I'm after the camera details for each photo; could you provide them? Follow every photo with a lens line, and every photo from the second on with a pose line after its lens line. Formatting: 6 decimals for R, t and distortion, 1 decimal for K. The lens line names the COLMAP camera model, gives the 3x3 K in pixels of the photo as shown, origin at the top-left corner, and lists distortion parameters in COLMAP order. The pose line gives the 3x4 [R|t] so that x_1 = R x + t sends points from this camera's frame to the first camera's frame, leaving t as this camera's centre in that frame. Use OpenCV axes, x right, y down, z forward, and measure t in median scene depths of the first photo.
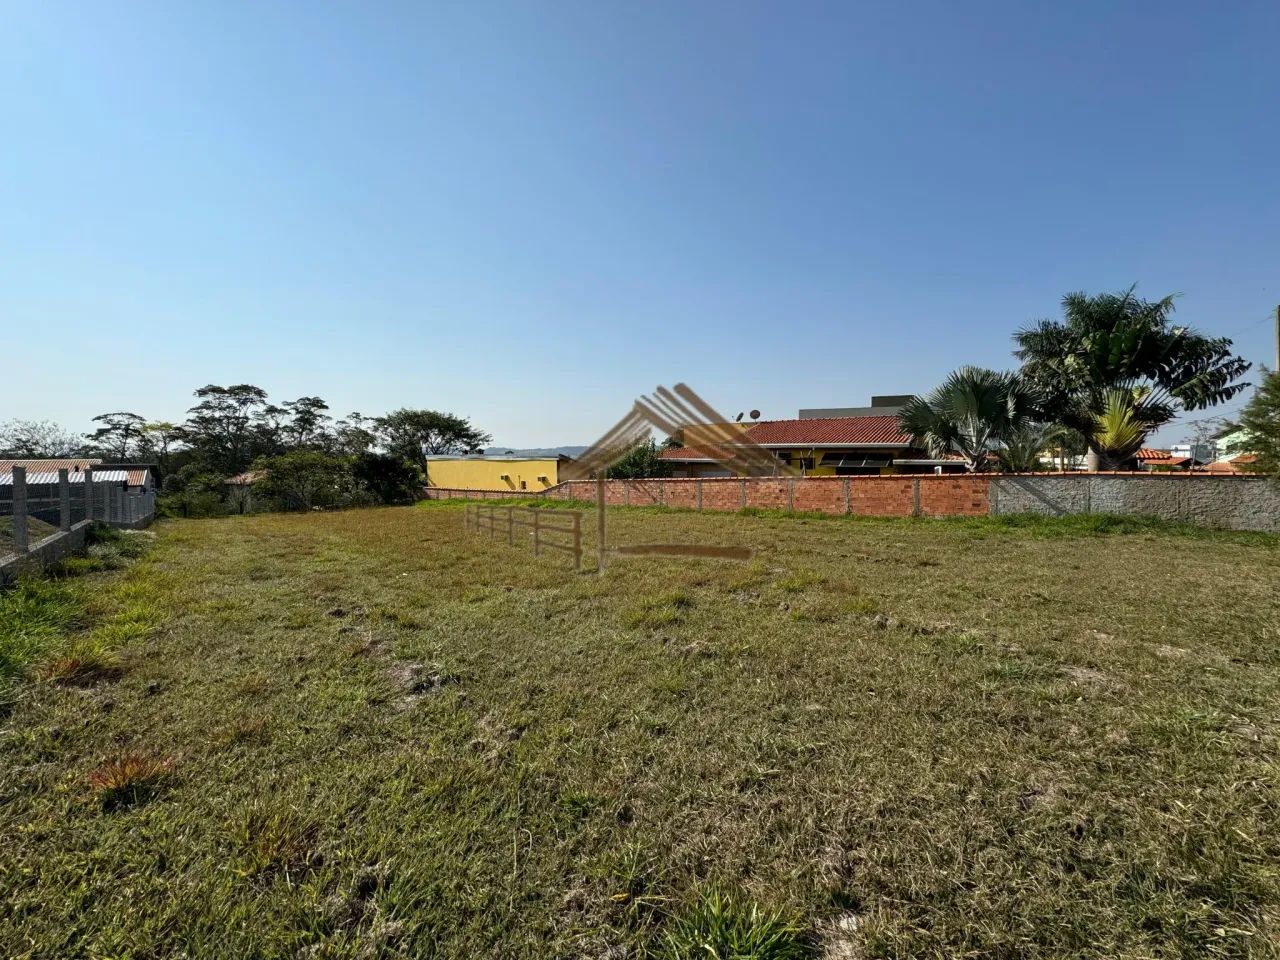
lens RADIAL K [[517.4, 0, 644.7], [0, 517.4, 491.5], [0, 0, 1]] dist [-0.001783, -0.000122]
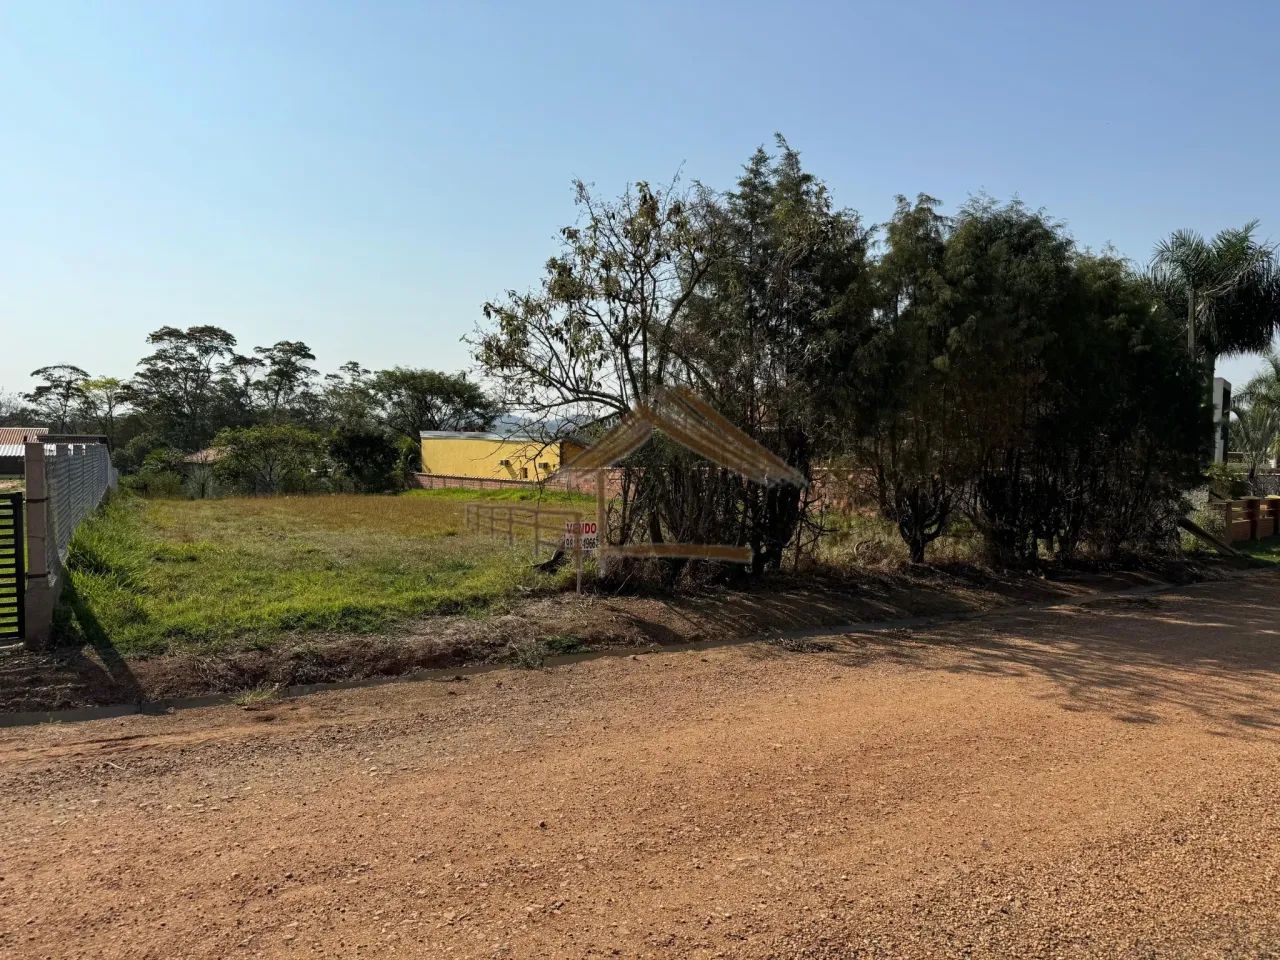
lens RADIAL K [[964.5, 0, 661.2], [0, 964.5, 478.8], [0, 0, 1]] dist [0.098225, -0.134911]
pose [[0.976299, 0.027133, -0.214720, 0.201992], [-0.030629, 0.999447, -0.012970, 0.006893], [0.214249, 0.019239, 0.976590, -0.277022]]
